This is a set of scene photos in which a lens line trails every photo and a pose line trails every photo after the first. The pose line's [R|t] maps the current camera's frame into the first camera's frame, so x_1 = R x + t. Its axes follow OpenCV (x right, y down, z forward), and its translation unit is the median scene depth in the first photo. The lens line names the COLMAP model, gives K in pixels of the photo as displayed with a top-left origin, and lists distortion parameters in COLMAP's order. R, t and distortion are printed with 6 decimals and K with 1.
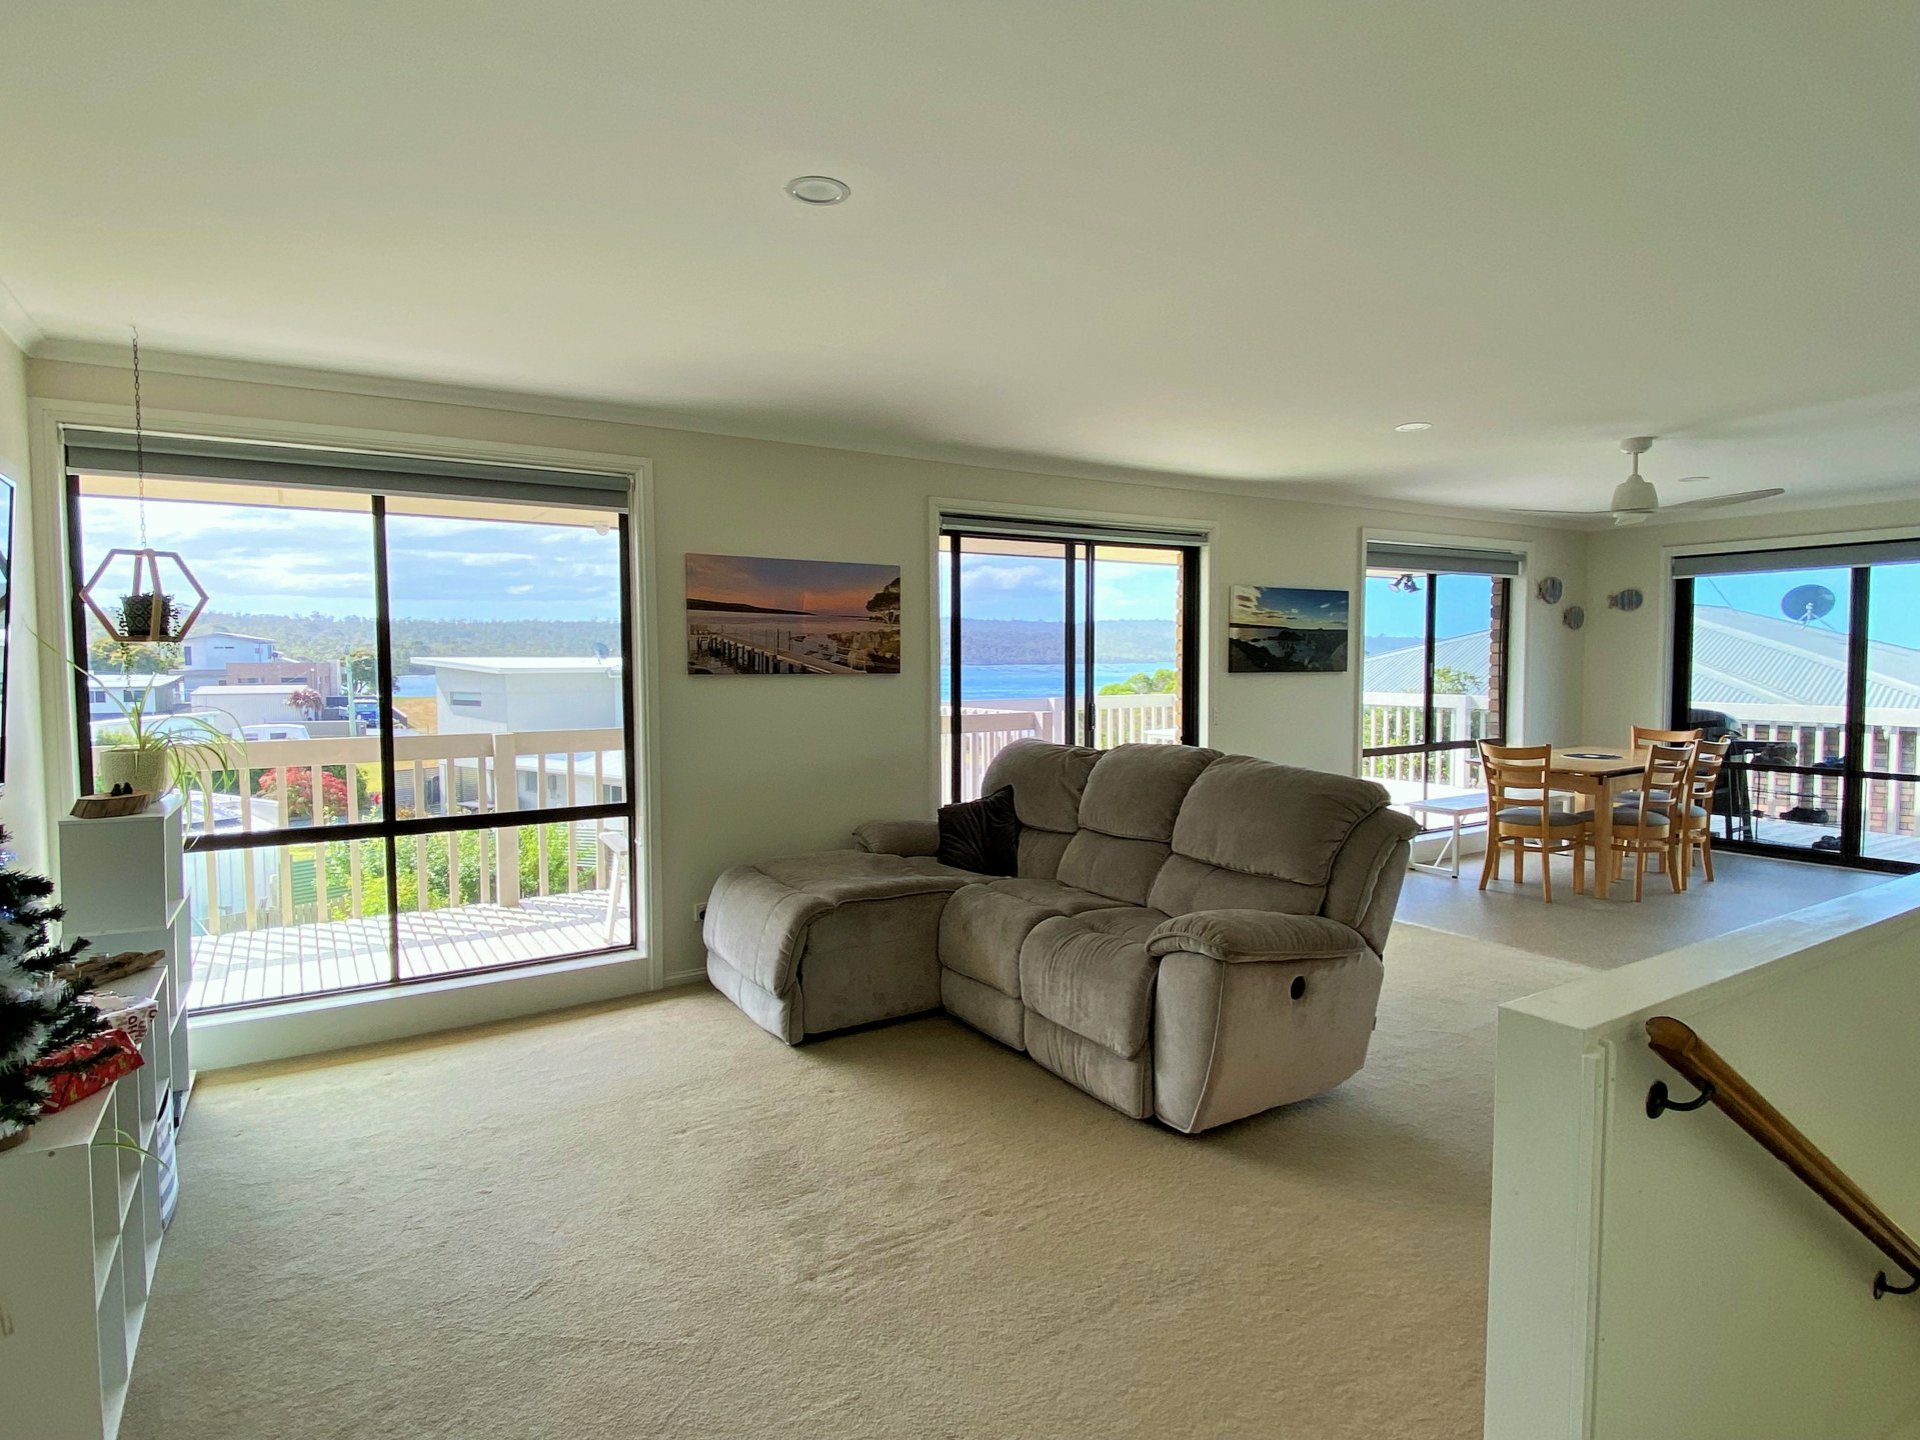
lens RADIAL K [[1038.4, 0, 945.8], [0, 1038.4, 725.1], [0, 0, 1]] dist [-0.016457, -0.002627]
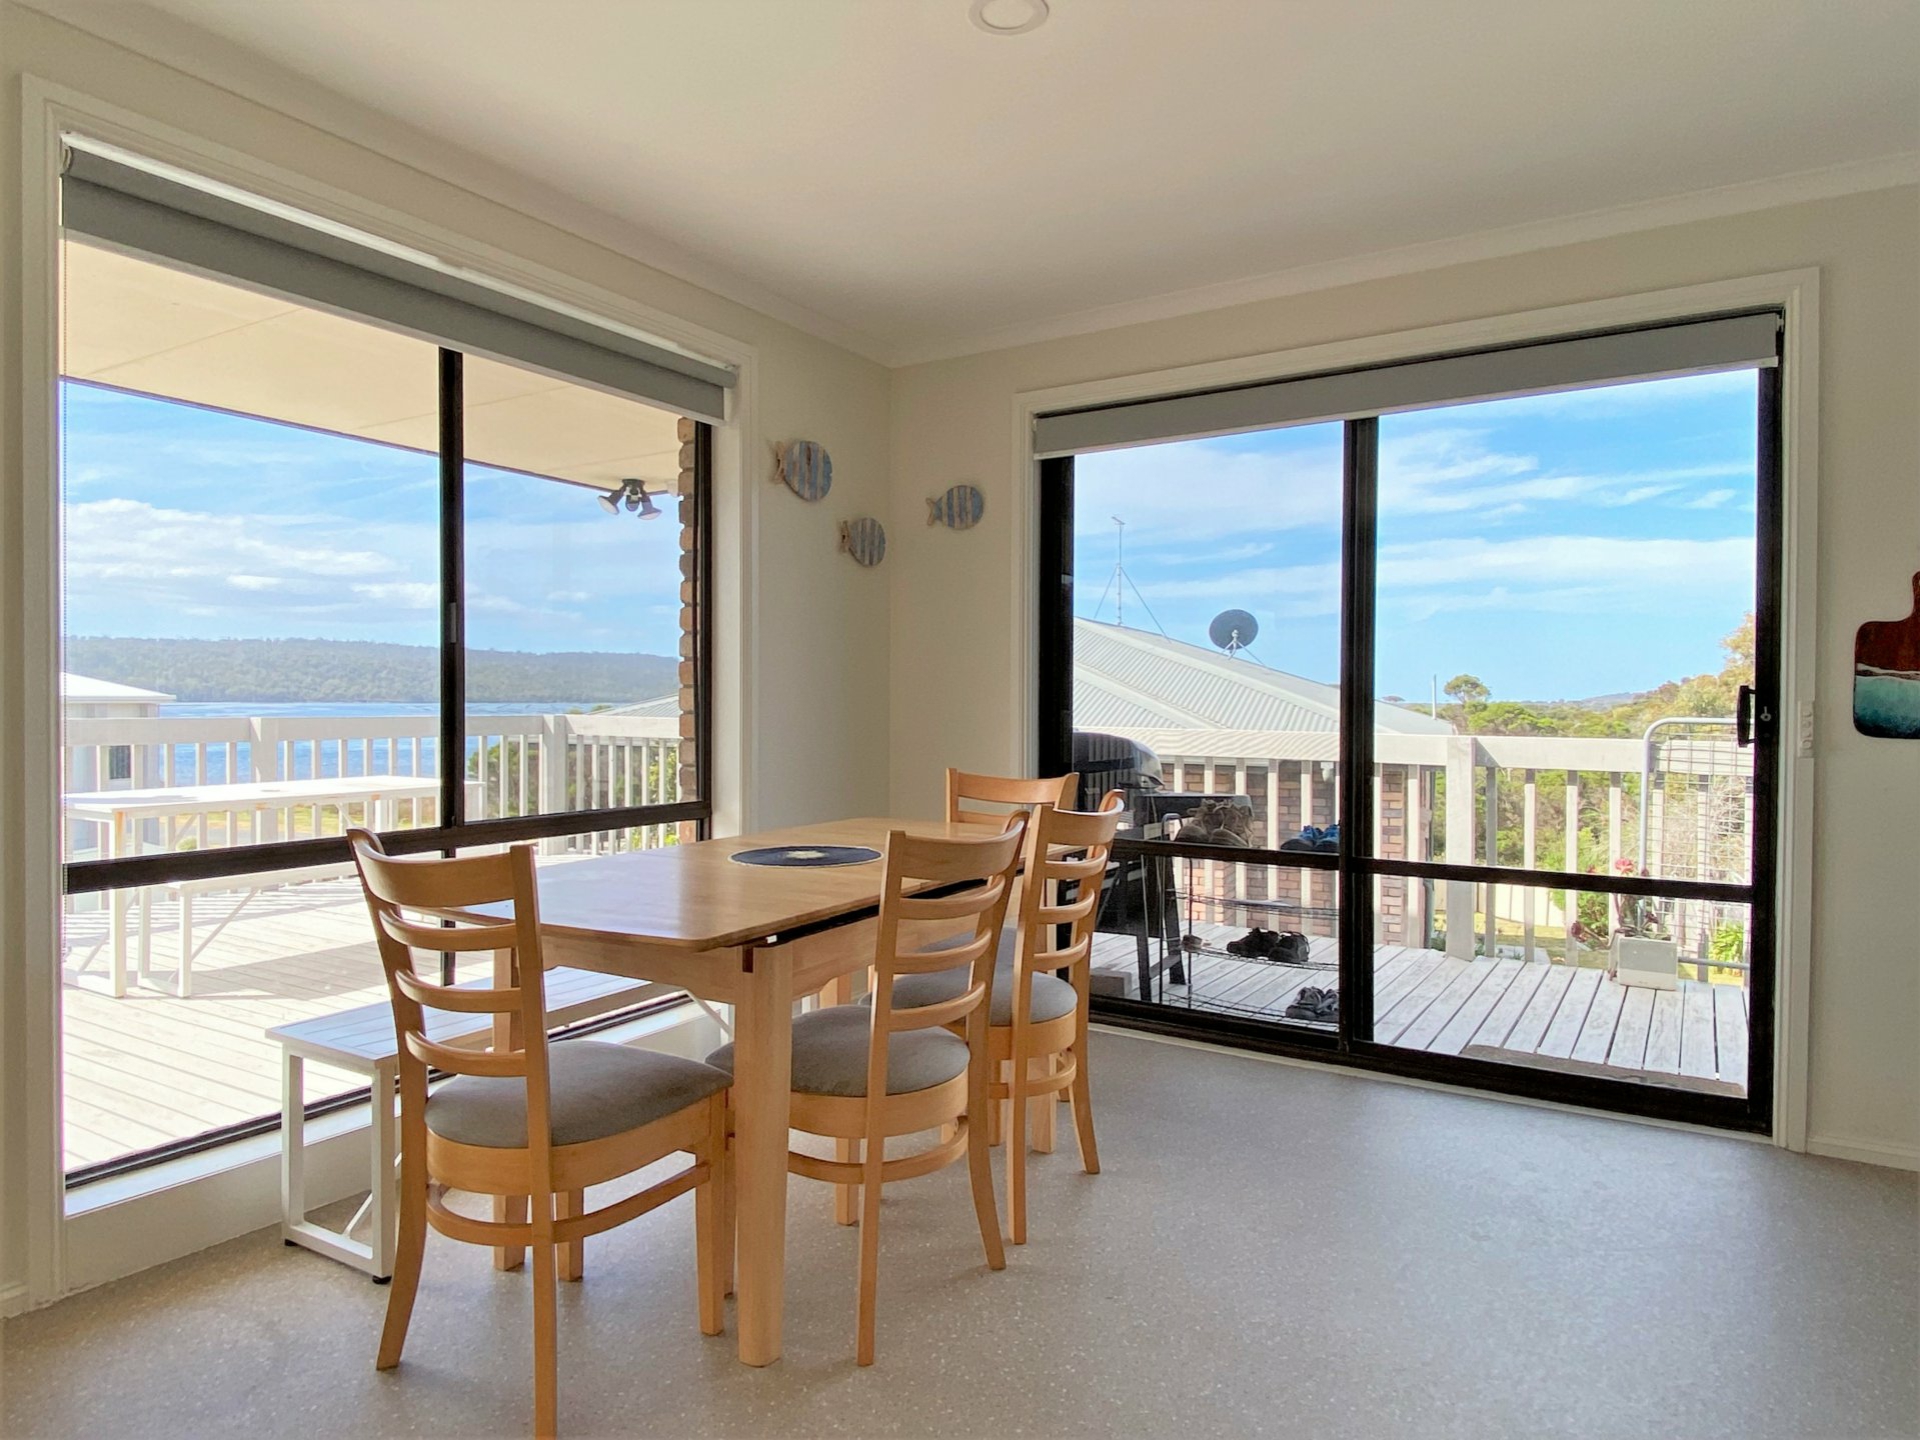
lens RADIAL K [[1213.8, 0, 956.4], [0, 1213.8, 719.1], [0, 0, 1]] dist [0.000159, -0.023325]
pose [[0.888170, 0.005288, 0.459485, 0.456885], [0.015129, 0.999055, -0.040742, 0.000704], [-0.459266, 0.043137, 0.887251, 0.572666]]
